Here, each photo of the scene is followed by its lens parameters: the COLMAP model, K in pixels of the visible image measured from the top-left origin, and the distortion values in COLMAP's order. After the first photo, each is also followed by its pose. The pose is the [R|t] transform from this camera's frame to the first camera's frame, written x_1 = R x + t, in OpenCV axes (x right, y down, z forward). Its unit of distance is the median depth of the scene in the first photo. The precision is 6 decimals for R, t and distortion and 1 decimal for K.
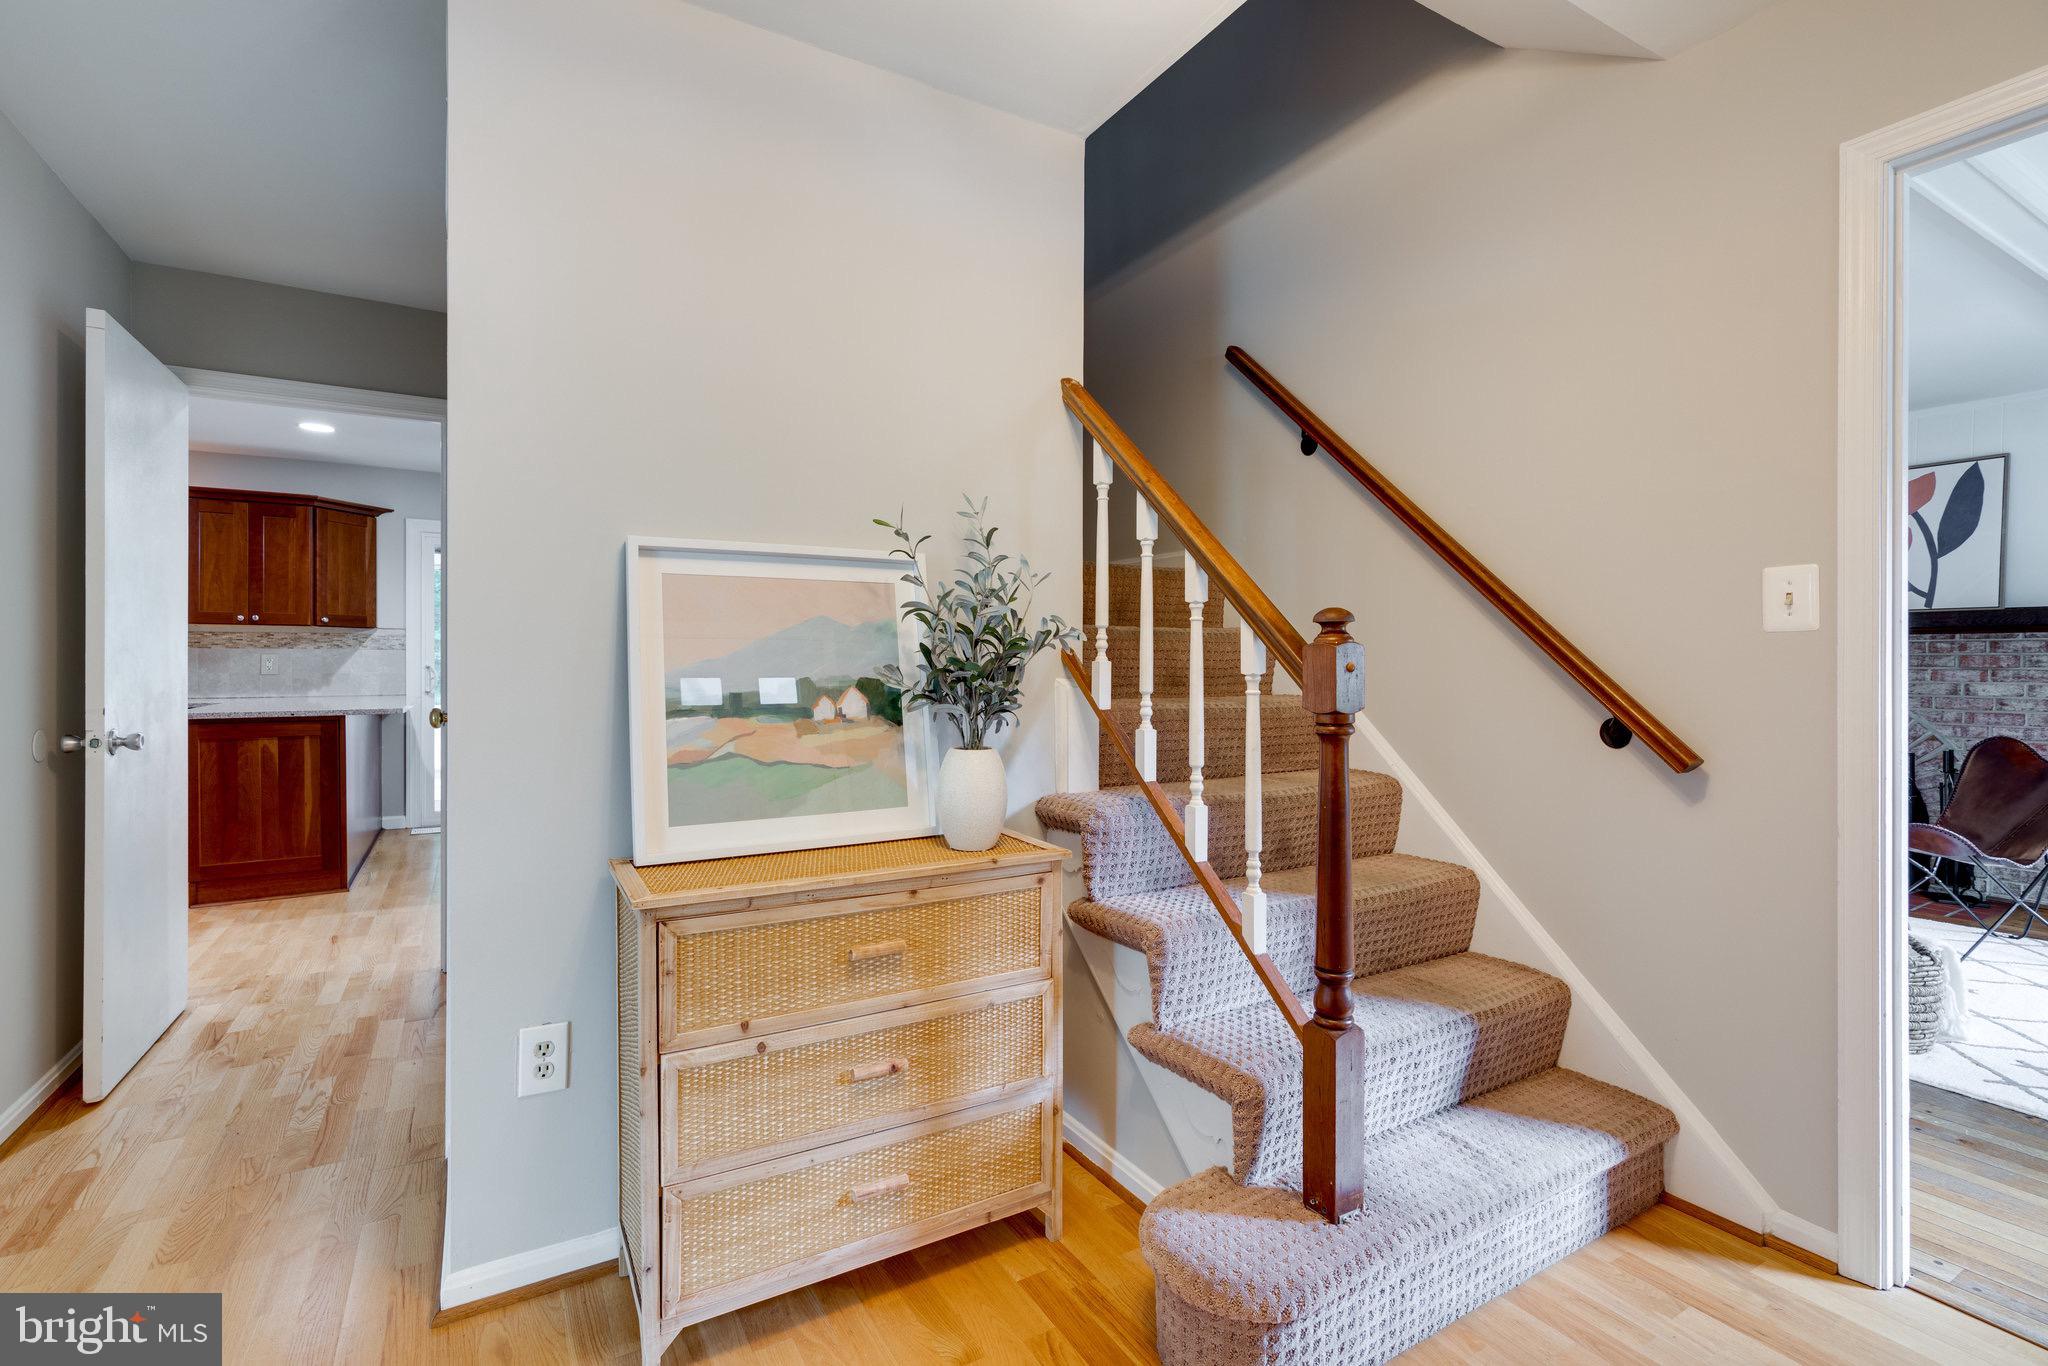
lens RADIAL K [[923.6, 0, 1020.6], [0, 923.6, 671.5], [0, 0, 1]] dist [-0.001162, 0.000458]
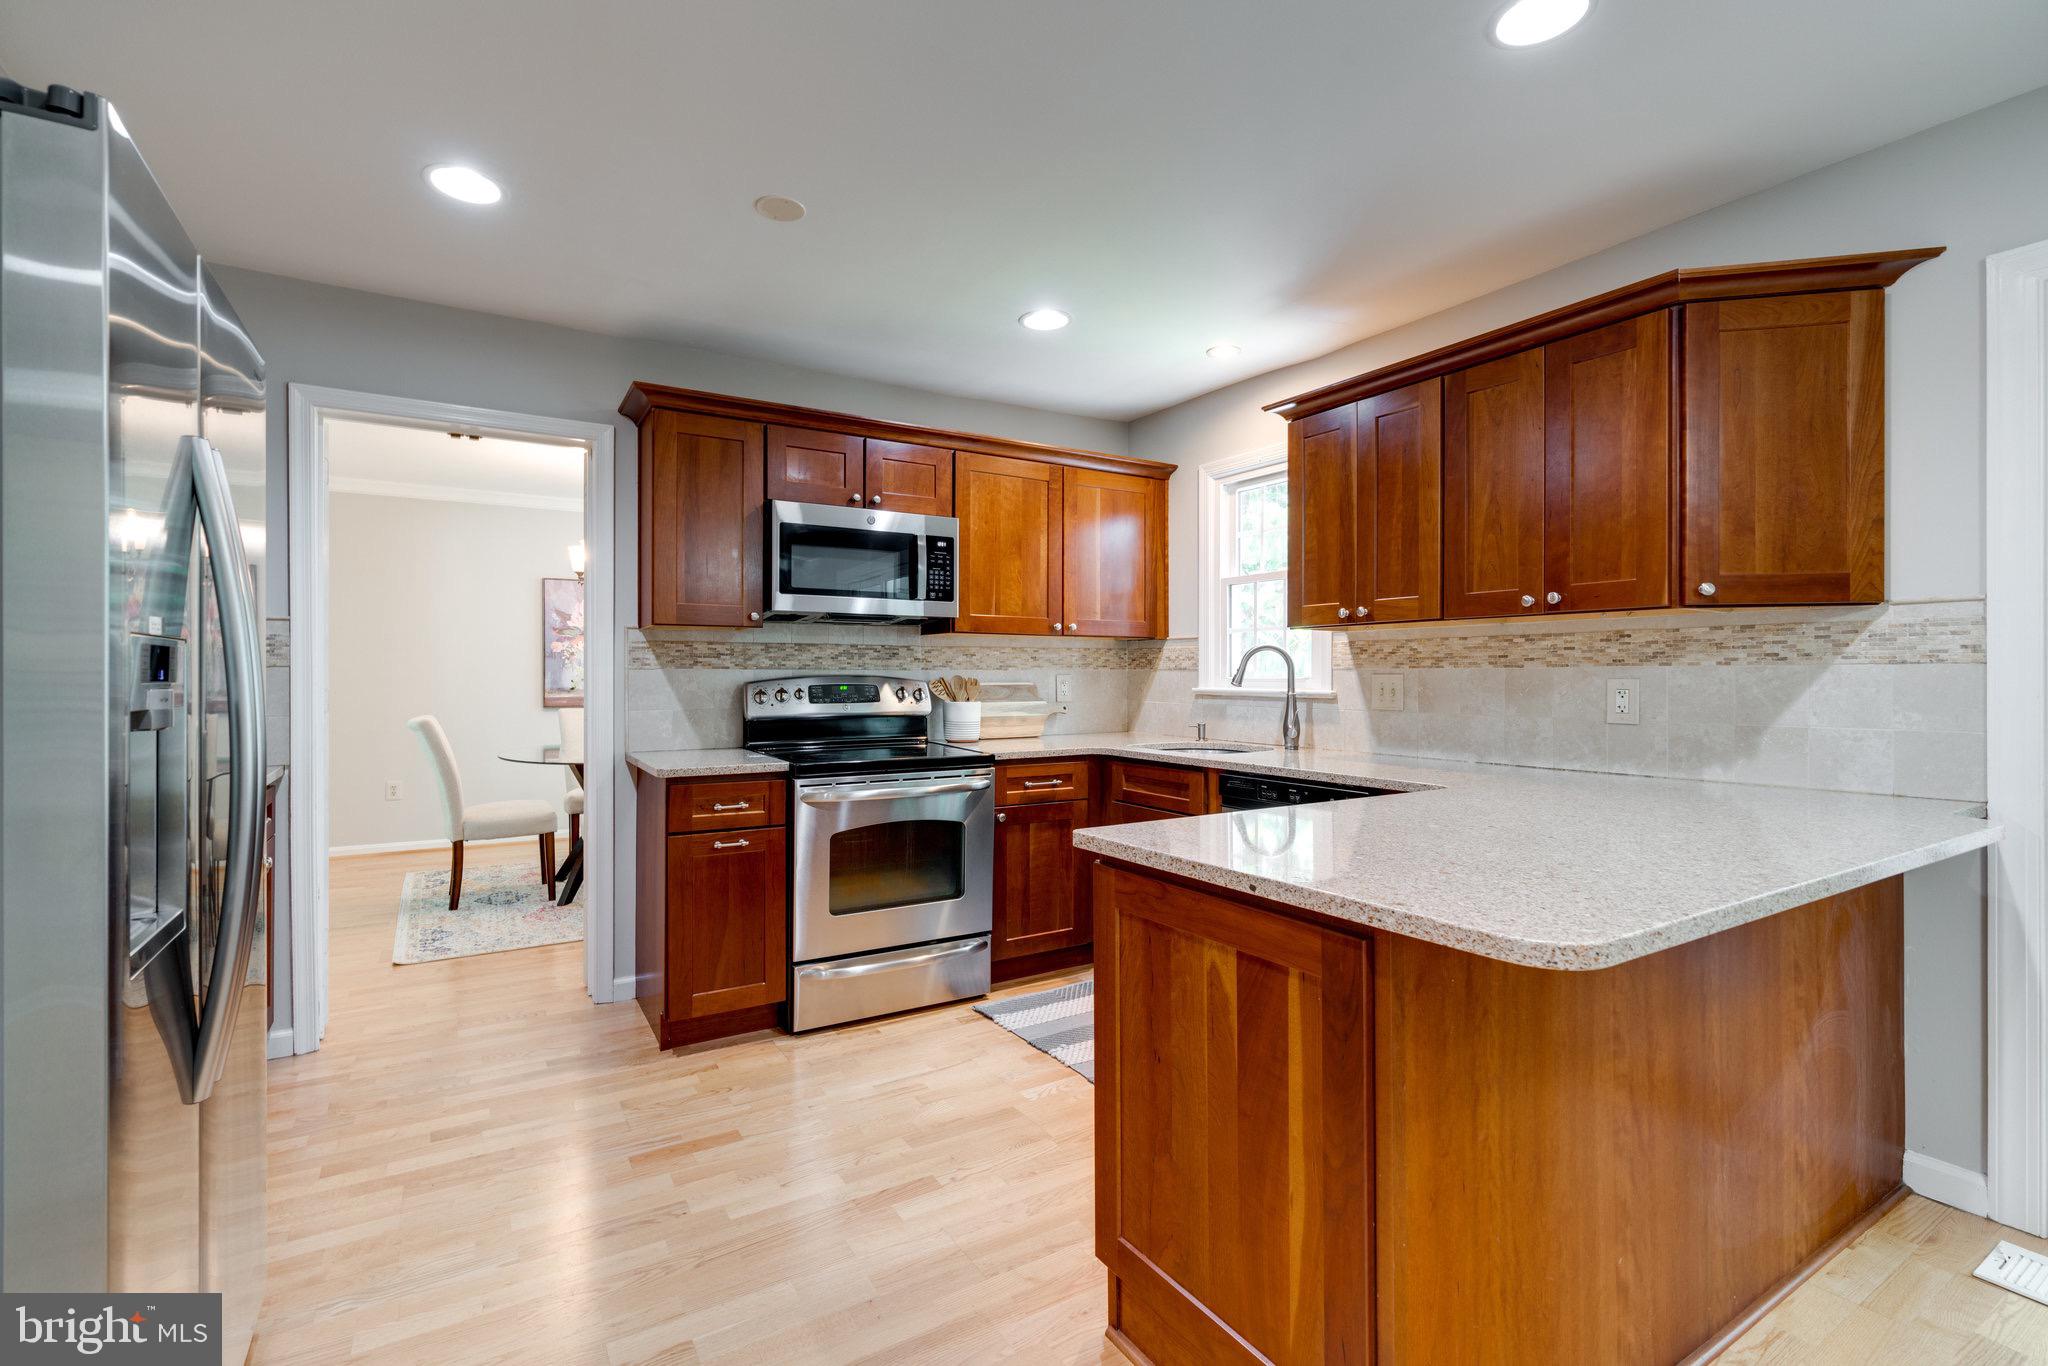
lens RADIAL K [[917.7, 0, 1014.4], [0, 917.7, 673.7], [0, 0, 1]] dist [-0.002362, 0.004234]
pose [[0.015770, -0.004402, -0.999866, -0.377237], [-0.007887, 0.999959, -0.004527, -0.016957], [0.999845, 0.007957, 0.015735, 0.706147]]
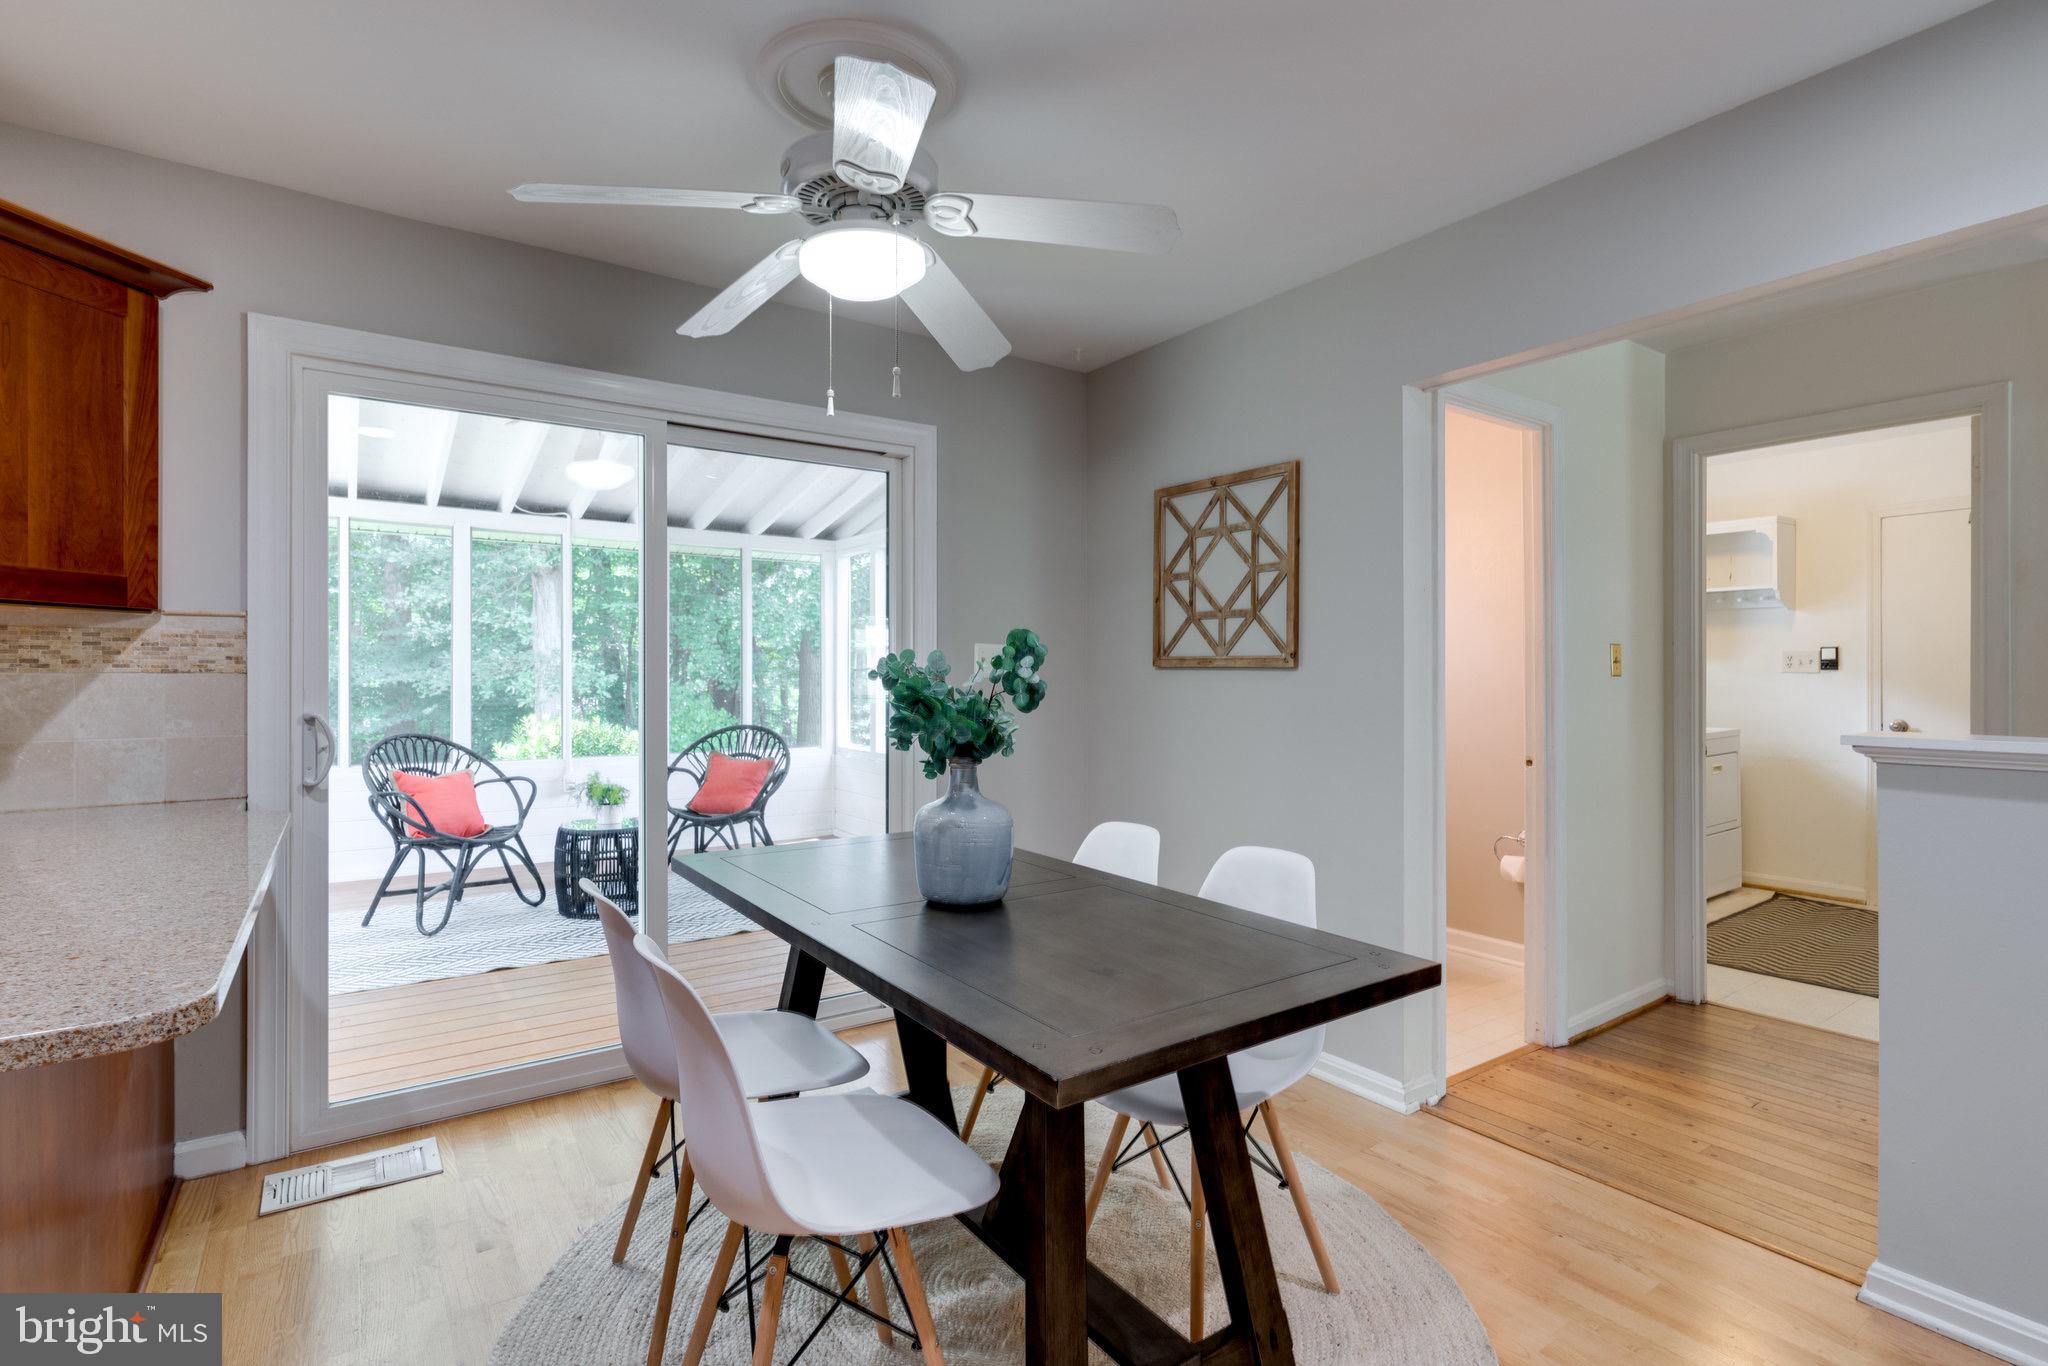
lens RADIAL K [[969.0, 0, 1010.8], [0, 969.0, 677.6], [0, 0, 1]] dist [0.002568, -0.000167]
pose [[0.997489, -0.002305, 0.070780, -0.424441], [0.002849, 0.999967, -0.007577, -0.019372], [-0.070760, 0.007759, 0.997463, 0.645573]]
